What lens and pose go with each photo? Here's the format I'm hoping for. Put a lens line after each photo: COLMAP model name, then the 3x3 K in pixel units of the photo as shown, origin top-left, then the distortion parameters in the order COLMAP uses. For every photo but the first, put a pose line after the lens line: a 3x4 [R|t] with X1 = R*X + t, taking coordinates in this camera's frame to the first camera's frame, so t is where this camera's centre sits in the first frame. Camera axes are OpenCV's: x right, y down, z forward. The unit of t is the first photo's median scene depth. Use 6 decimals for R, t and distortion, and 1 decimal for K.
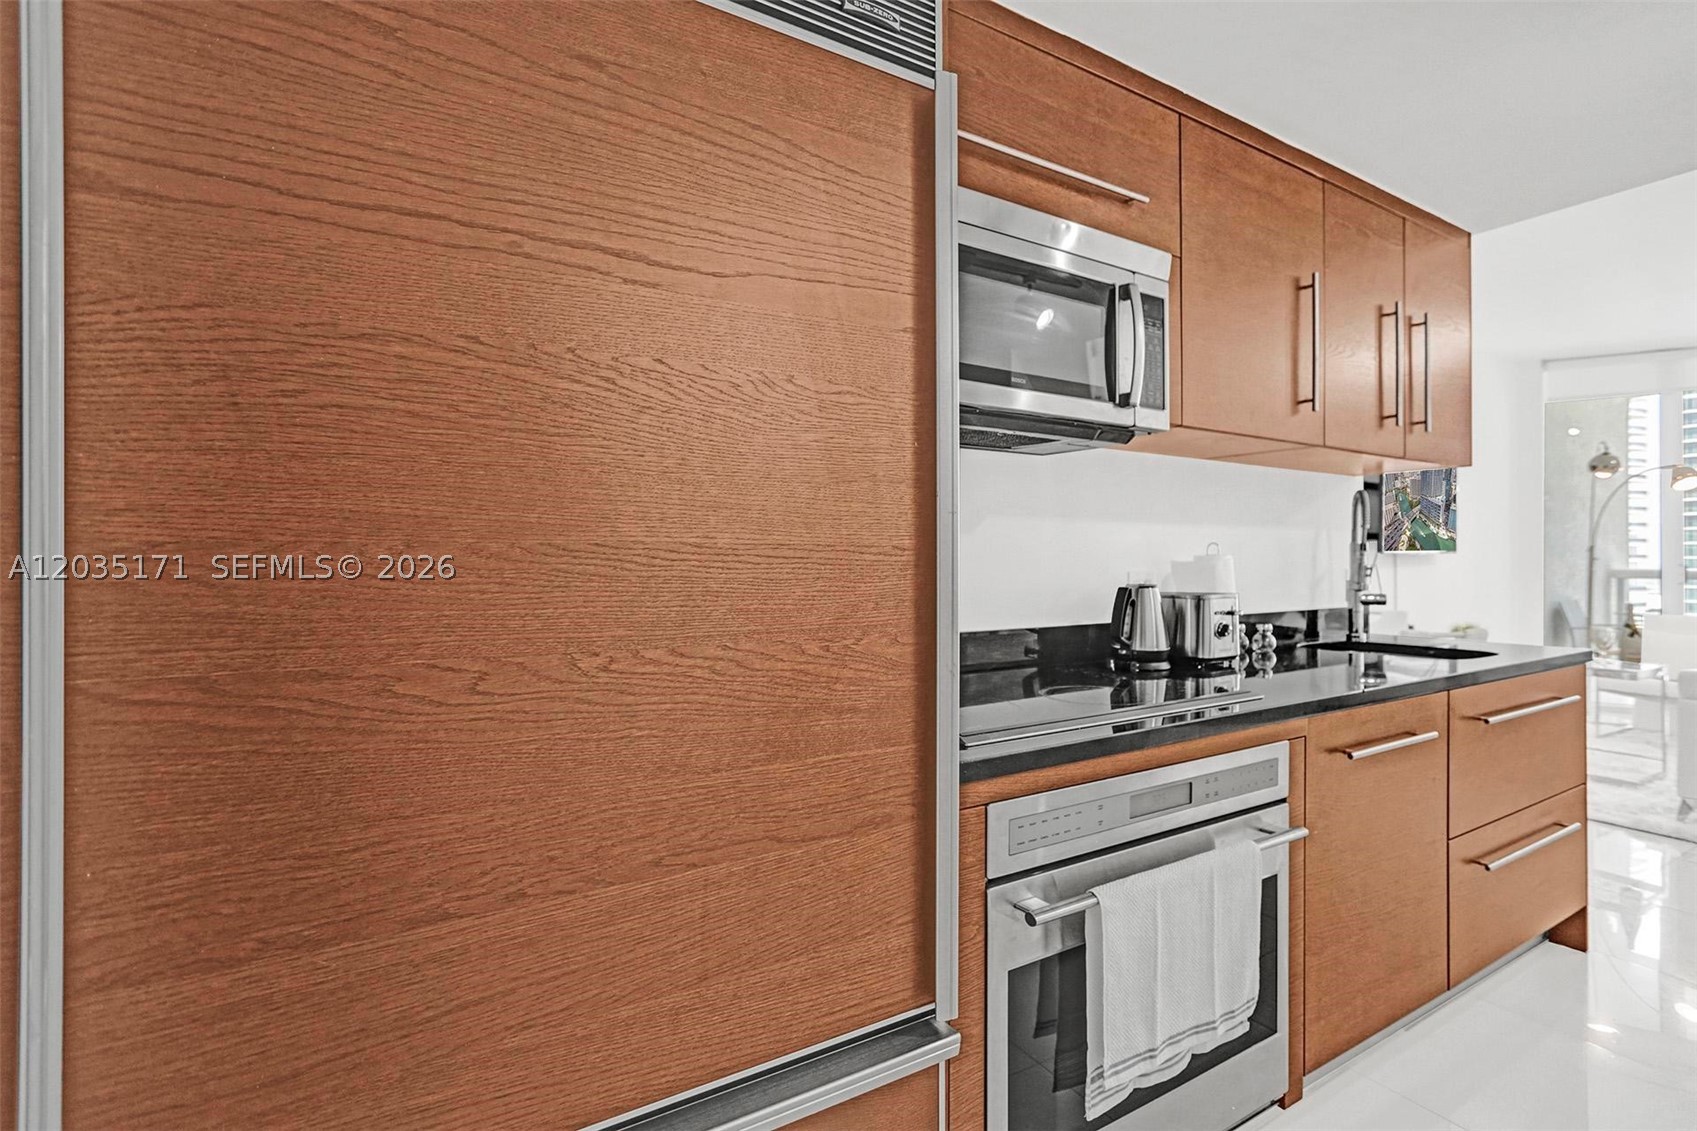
lens RADIAL K [[810.6, 0, 843.6], [0, 810.6, 552.6], [0, 0, 1]] dist [-0.040647, 0.025566]
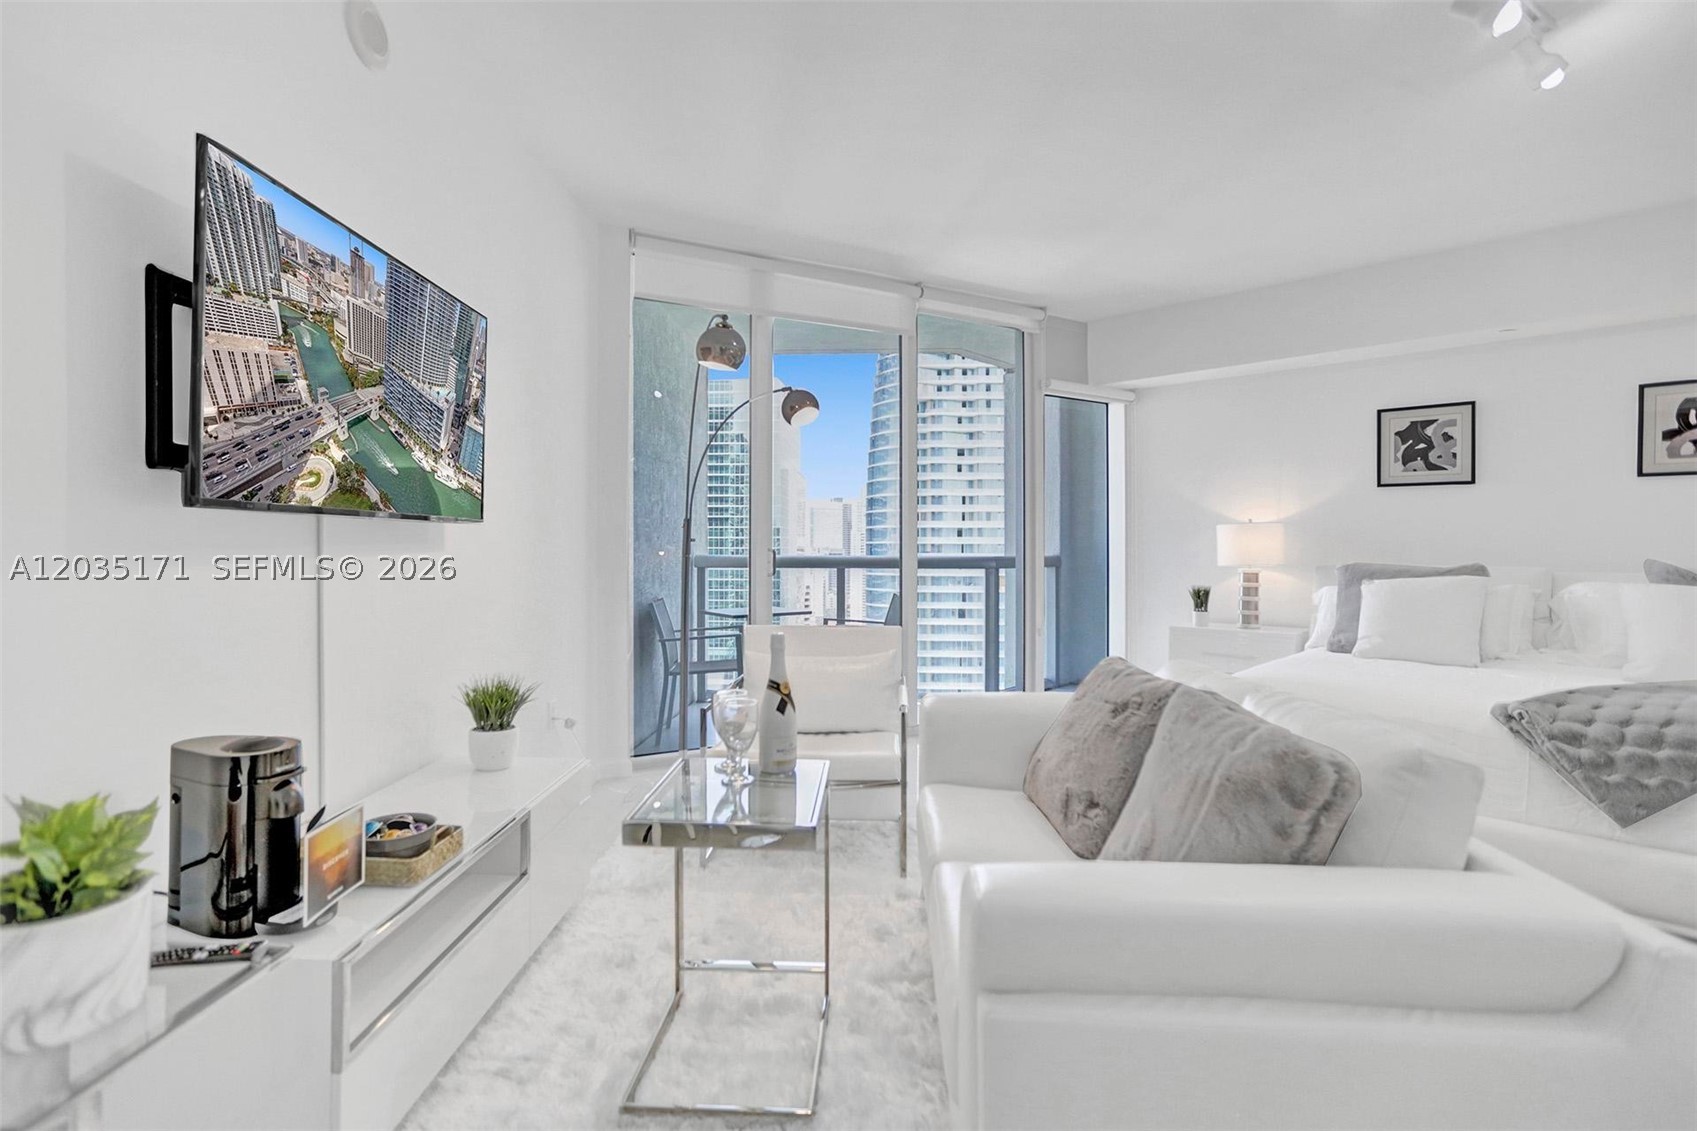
lens RADIAL K [[810.6, 0, 843.6], [0, 810.6, 552.6], [0, 0, 1]] dist [-0.040647, 0.025566]
pose [[0.558532, -0.002429, 0.829480, 2.324640], [-0.008693, 0.999924, 0.008781, 0.051288], [-0.829438, -0.012115, 0.558468, 2.638626]]
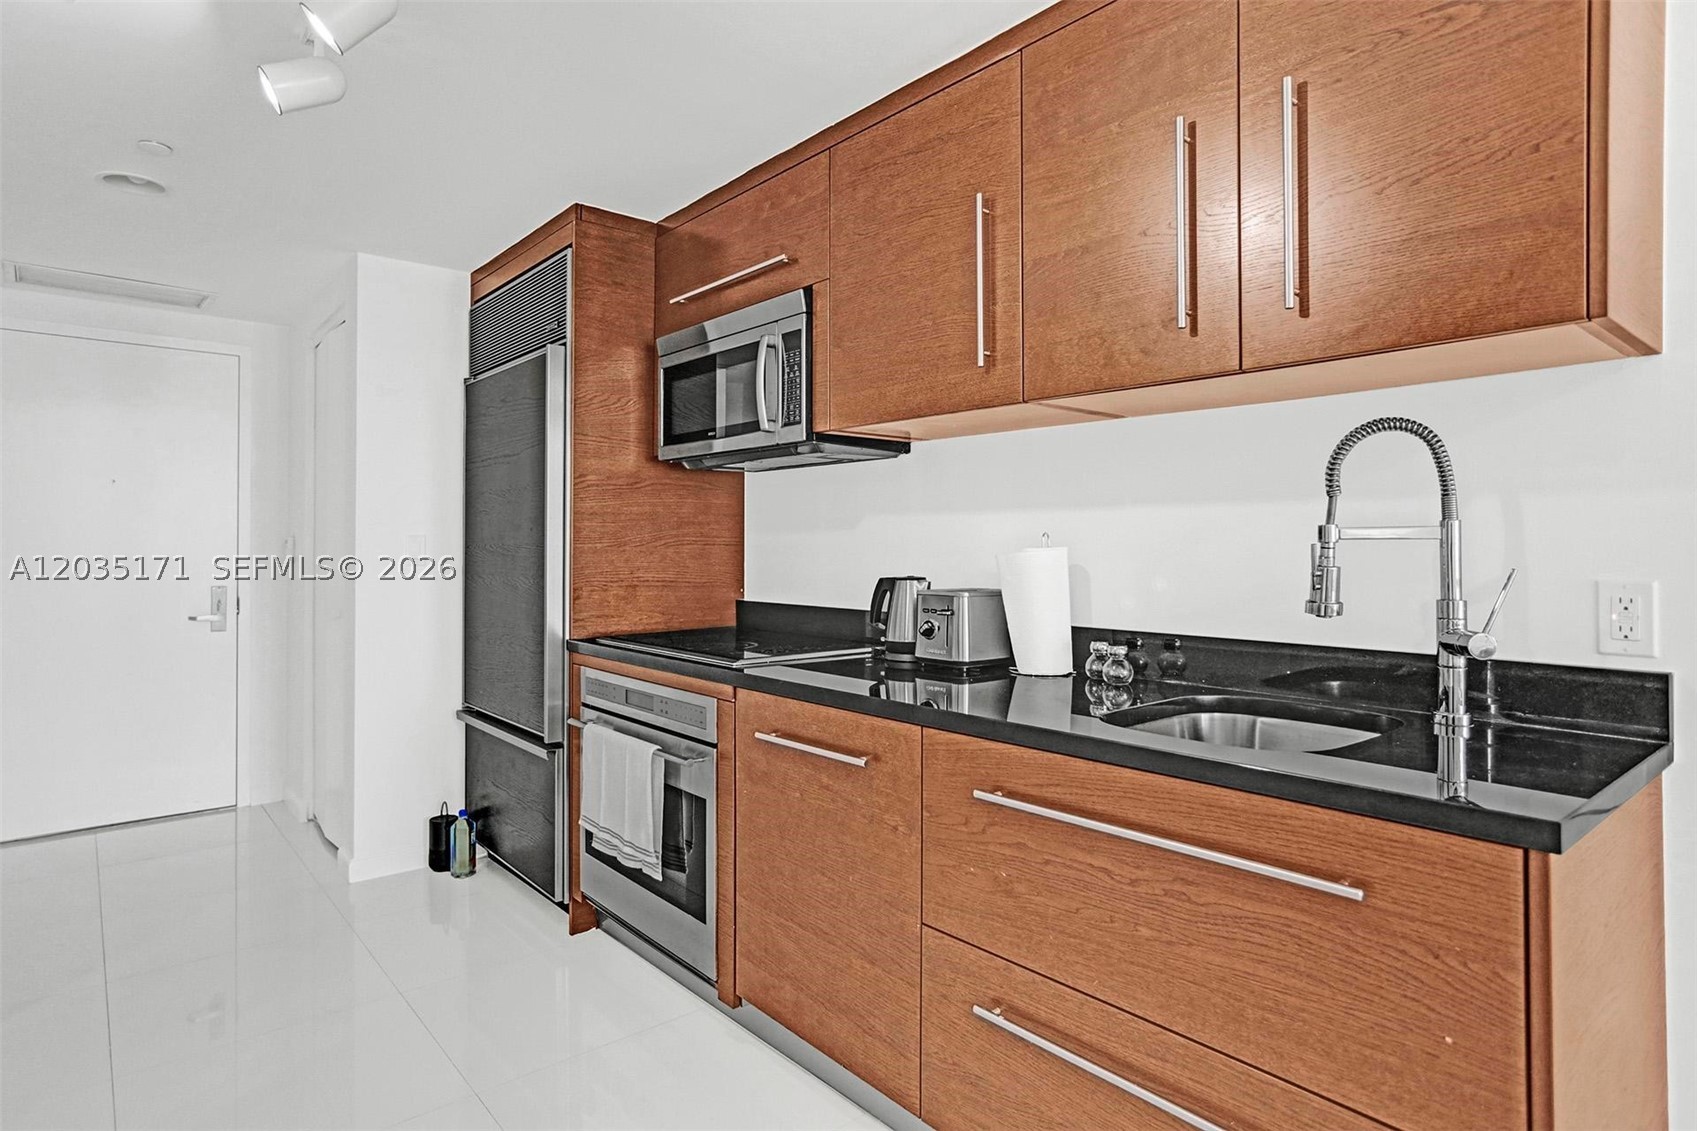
lens RADIAL K [[929.2, 0, 841.3], [0, 929.2, 536.2], [0, 0, 1]] dist [-0.032512, 0.037084]
pose [[0.144201, -0.007481, -0.989520, 2.678694], [0.008204, 0.999946, -0.006365, -0.006784], [0.989514, -0.007200, 0.144255, 1.324871]]
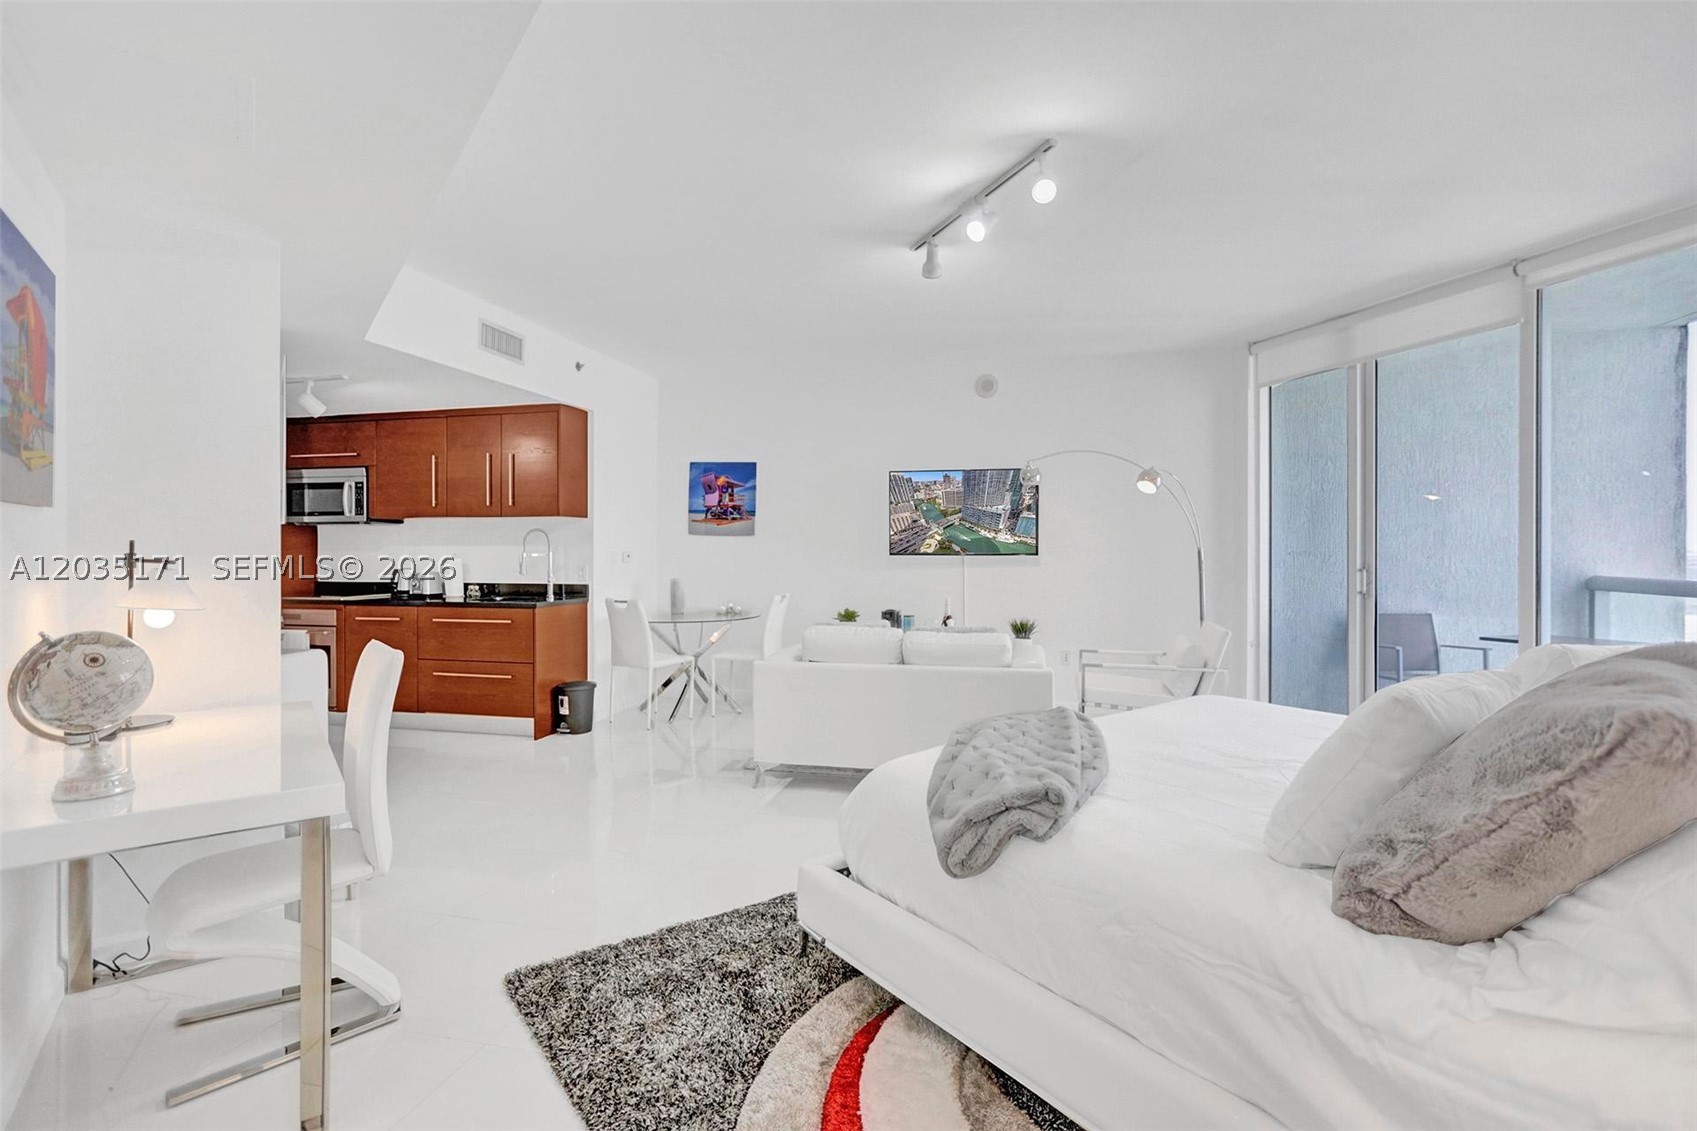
lens RADIAL K [[811.8, 0, 830.4], [0, 811.8, 556.1], [0, 0, 1]] dist [-0.035622, 0.024183]
pose [[0.691989, 0.009155, -0.721850, 6.368046], [0.004319, 0.999849, 0.016821, -0.085446], [0.721896, -0.014757, 0.691845, 0.133821]]
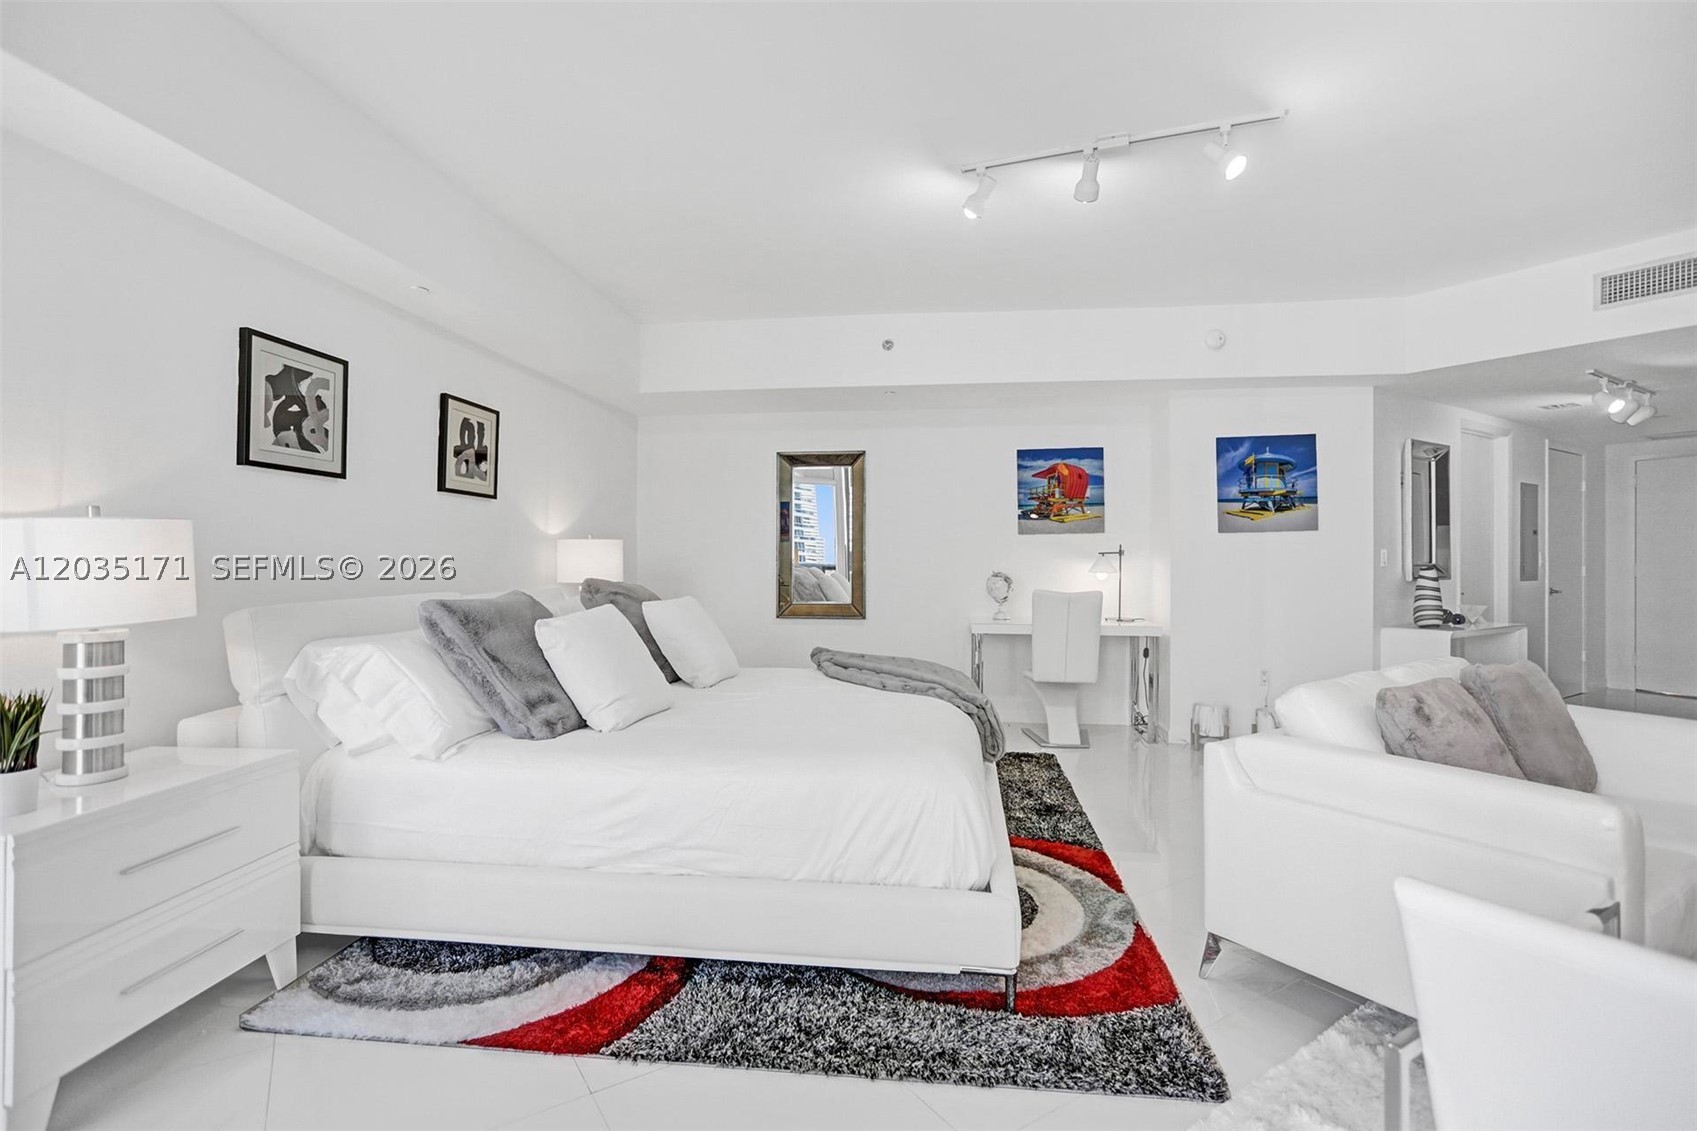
lens RADIAL K [[820.7, 0, 848.5], [0, 820.7, 565.5], [0, 0, 1]] dist [-0.036951, 0.020247]
pose [[-0.999071, 0.002636, -0.043007, 5.530577], [0.002433, 0.999986, 0.004777, 0.012297], [0.043019, 0.004668, -0.999063, 5.006288]]
